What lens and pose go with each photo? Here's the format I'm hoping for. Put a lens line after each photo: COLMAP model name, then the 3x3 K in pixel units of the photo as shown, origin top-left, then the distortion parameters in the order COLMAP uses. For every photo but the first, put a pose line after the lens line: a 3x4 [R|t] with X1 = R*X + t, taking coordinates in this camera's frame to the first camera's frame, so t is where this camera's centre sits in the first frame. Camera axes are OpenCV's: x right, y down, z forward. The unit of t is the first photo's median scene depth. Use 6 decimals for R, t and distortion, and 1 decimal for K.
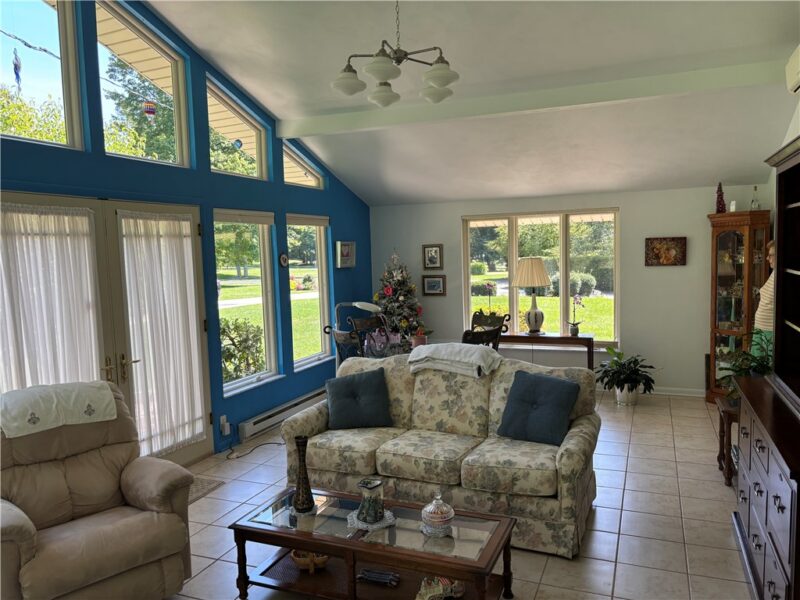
lens RADIAL K [[598.3, 0, 400.0], [0, 598.3, 300.0], [0, 0, 1]] dist [-0.000827, -0.000645]
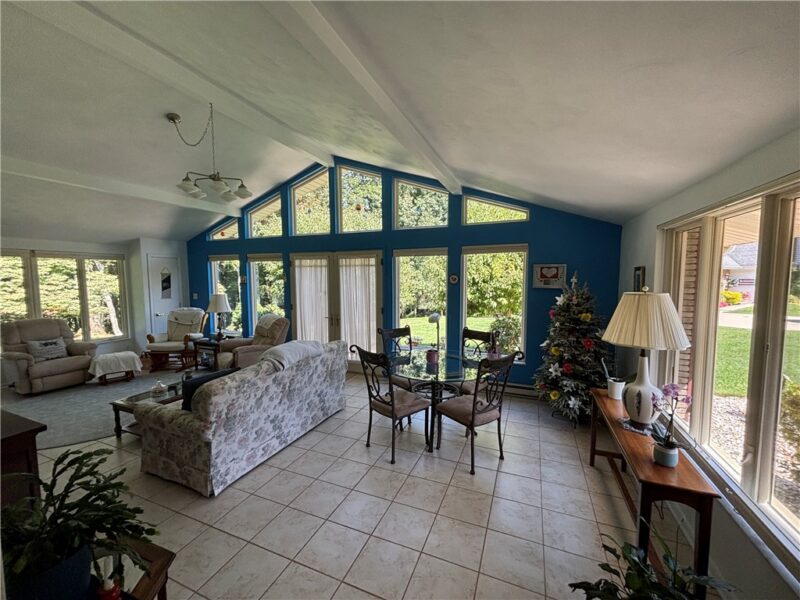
lens RADIAL K [[320.2, 0, 400.0], [0, 320.2, 300.0], [0, 0, 1]] dist [0.000378, 0.000011]
pose [[0.006250, 0.093682, -0.995583, 0.720515], [-0.083420, 0.992181, 0.092838, -0.096050], [0.996495, 0.082472, 0.014016, 1.061344]]
